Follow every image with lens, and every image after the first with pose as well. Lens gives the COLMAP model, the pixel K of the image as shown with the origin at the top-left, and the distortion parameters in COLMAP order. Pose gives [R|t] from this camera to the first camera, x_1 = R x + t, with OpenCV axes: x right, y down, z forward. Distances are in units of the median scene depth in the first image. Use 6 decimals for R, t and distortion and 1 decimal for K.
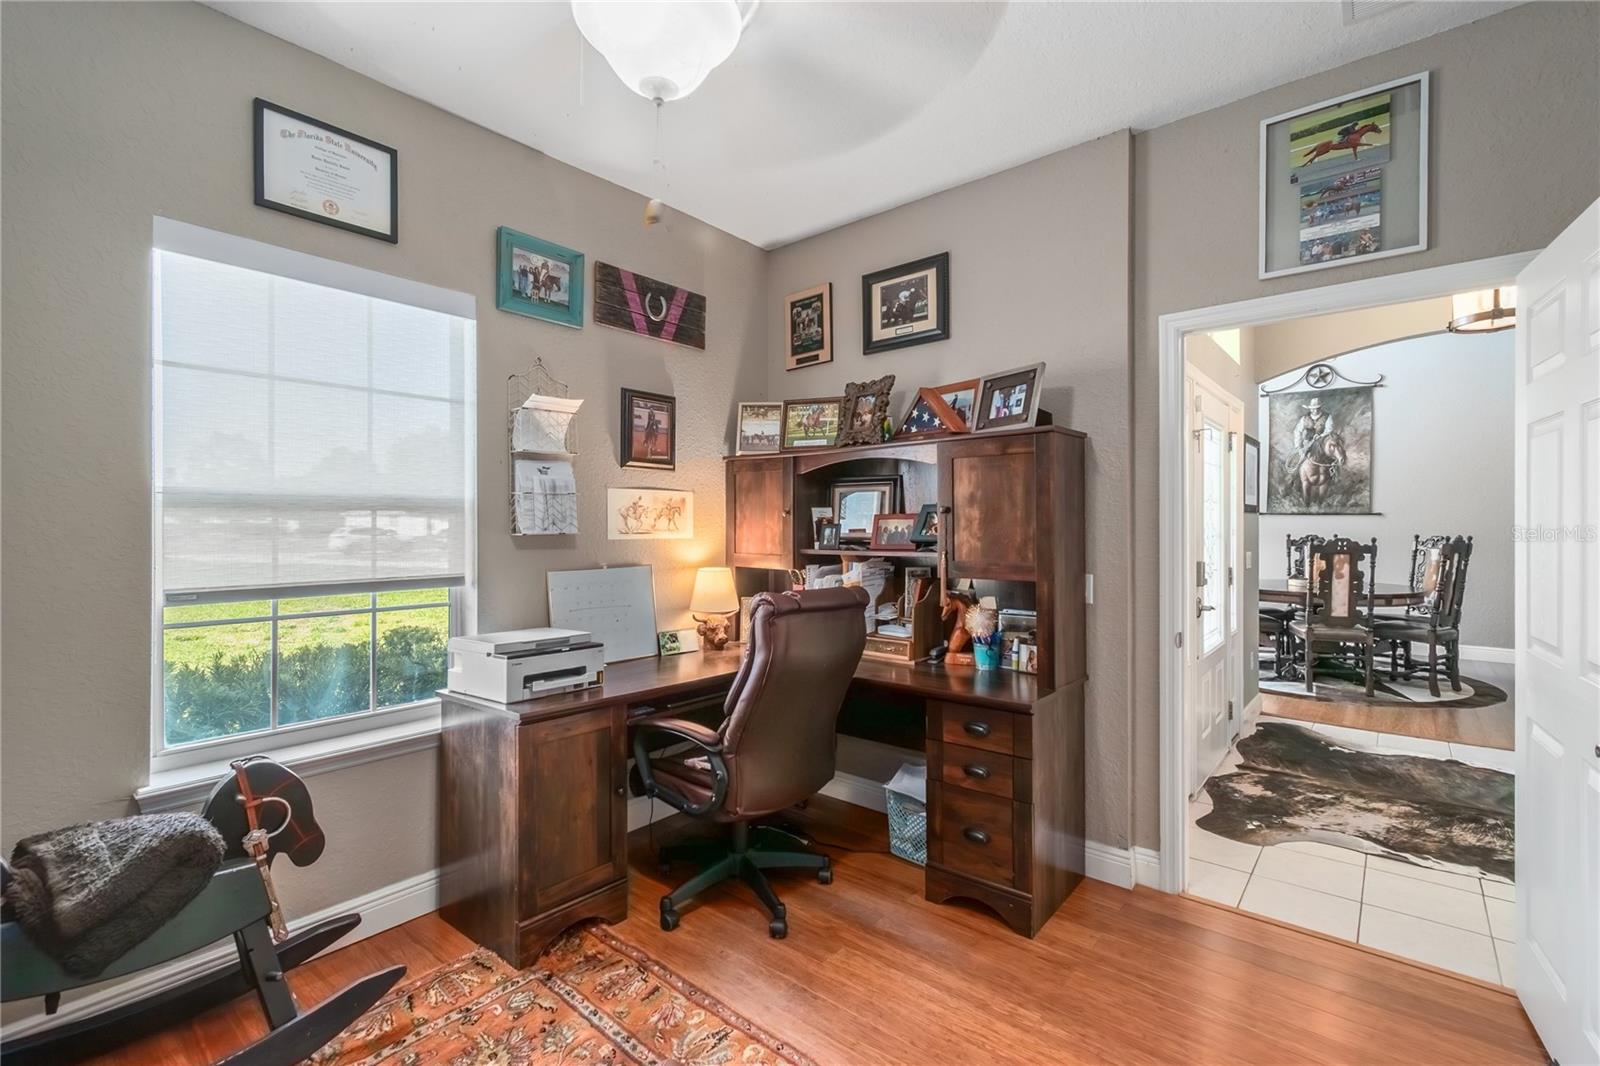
lens RADIAL K [[717.0, 0, 806.4], [0, 717.0, 524.4], [0, 0, 1]] dist [-0.002759, 0.001001]
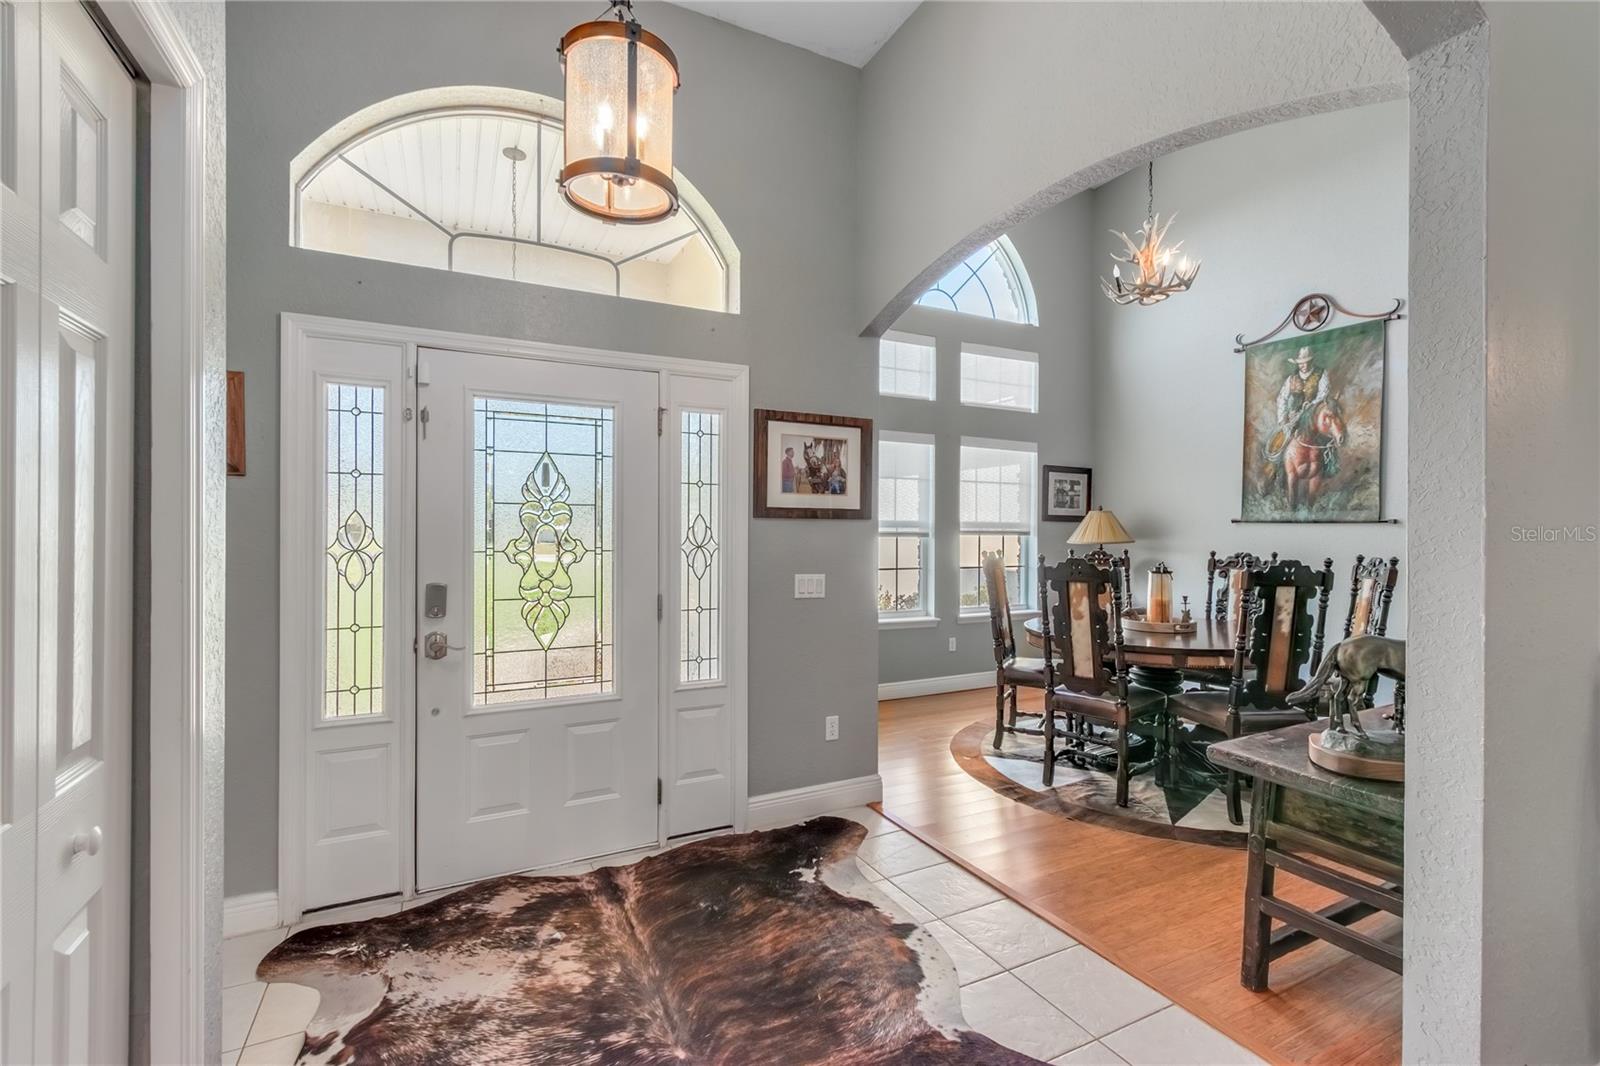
lens RADIAL K [[717.0, 0, 807.7], [0, 717.0, 532.1], [0, 0, 1]] dist [-0.002759, 0.001001]
pose [[0.921199, 0.006986, -0.389029, 0.562461], [-0.007082, 0.999974, 0.001188, -0.002439], [0.389027, 0.001660, 0.921225, 0.217326]]
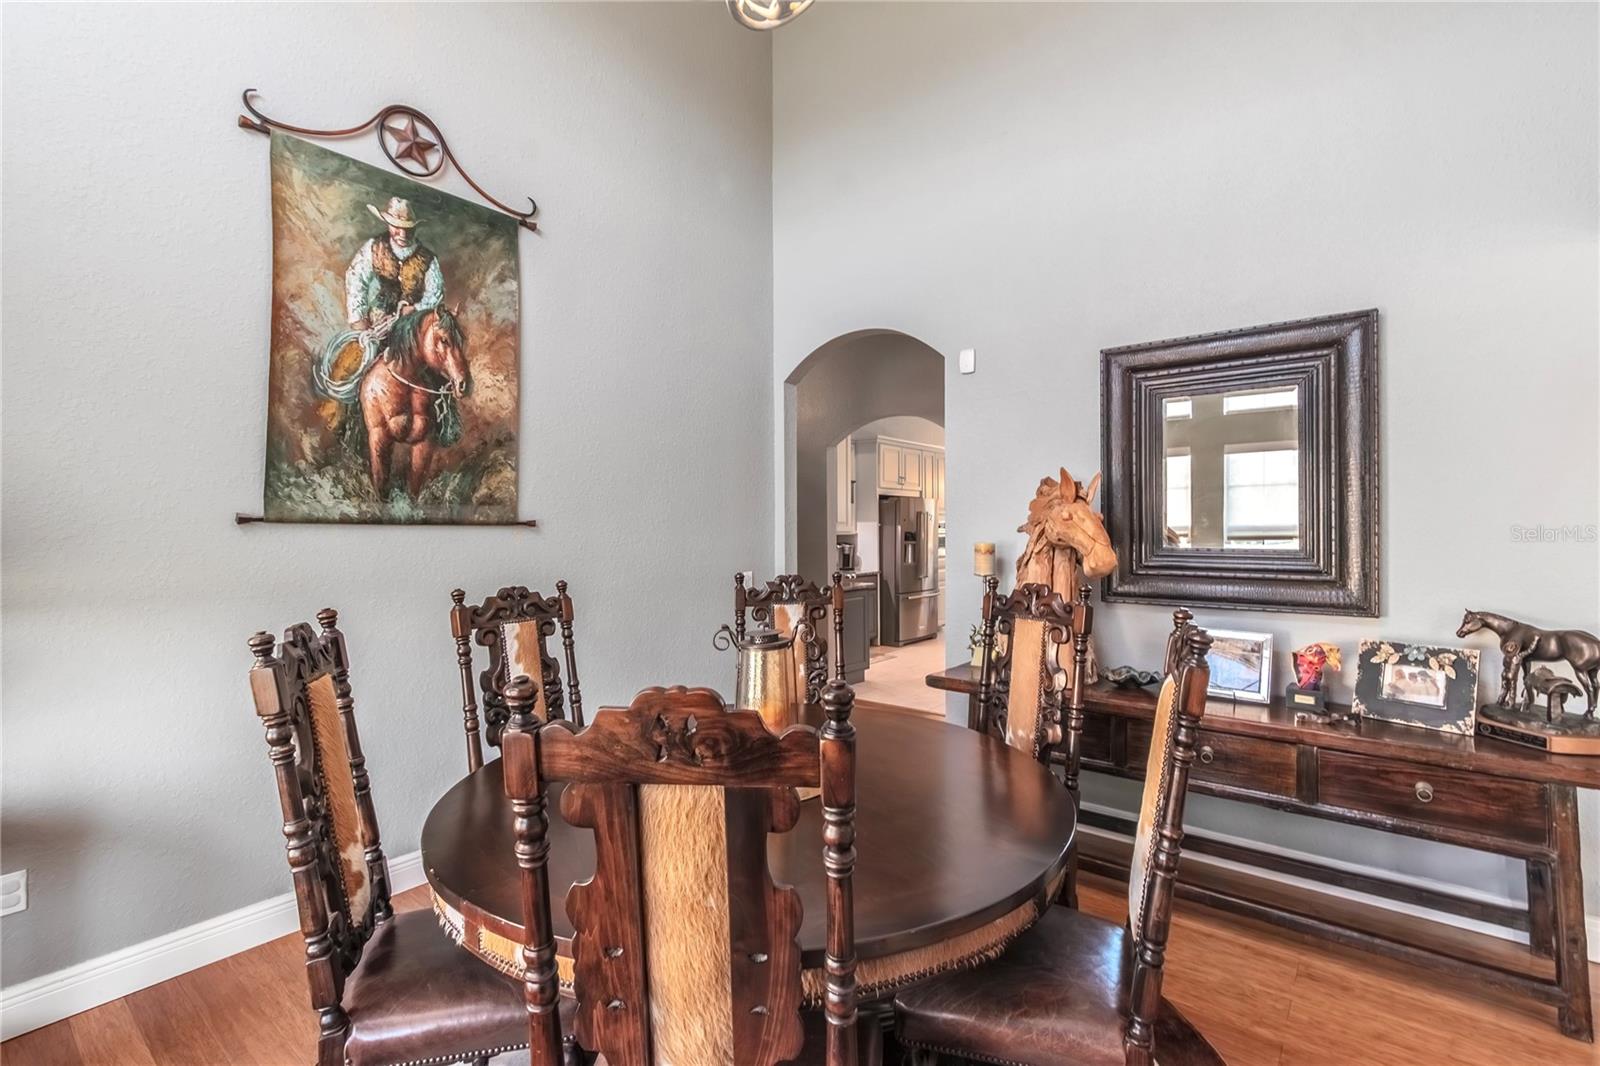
lens RADIAL K [[717.0, 0, 798.0], [0, 717.0, 530.5], [0, 0, 1]] dist [-0.002759, 0.001001]
pose [[-0.002699, -0.002850, 0.999992, 0.362848], [0.005427, 0.999981, 0.002864, -0.010632], [-0.999982, 0.005435, -0.002683, 0.828768]]
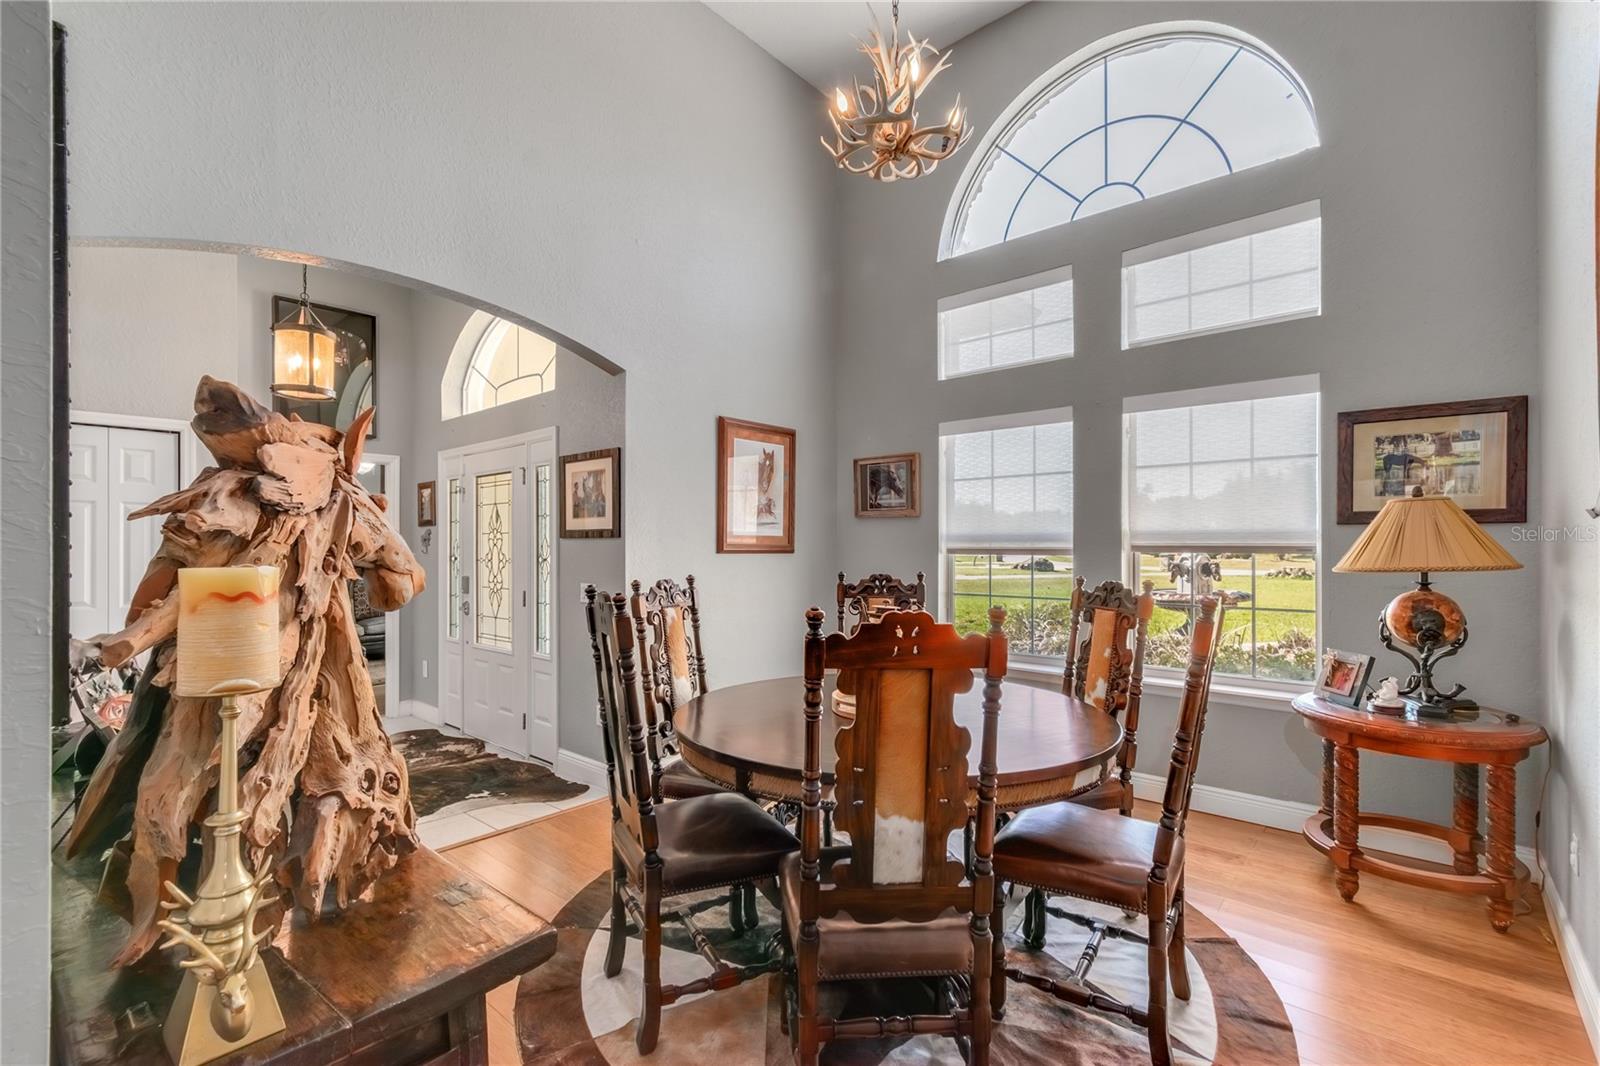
lens RADIAL K [[717.0, 0, 809.8], [0, 717.0, 539.8], [0, 0, 1]] dist [-0.002759, 0.001001]
pose [[-0.021127, 0.000962, -0.999776, 0.933443], [0.003862, 0.999992, 0.000880, -0.008937], [0.999769, -0.003843, -0.021131, 0.812608]]
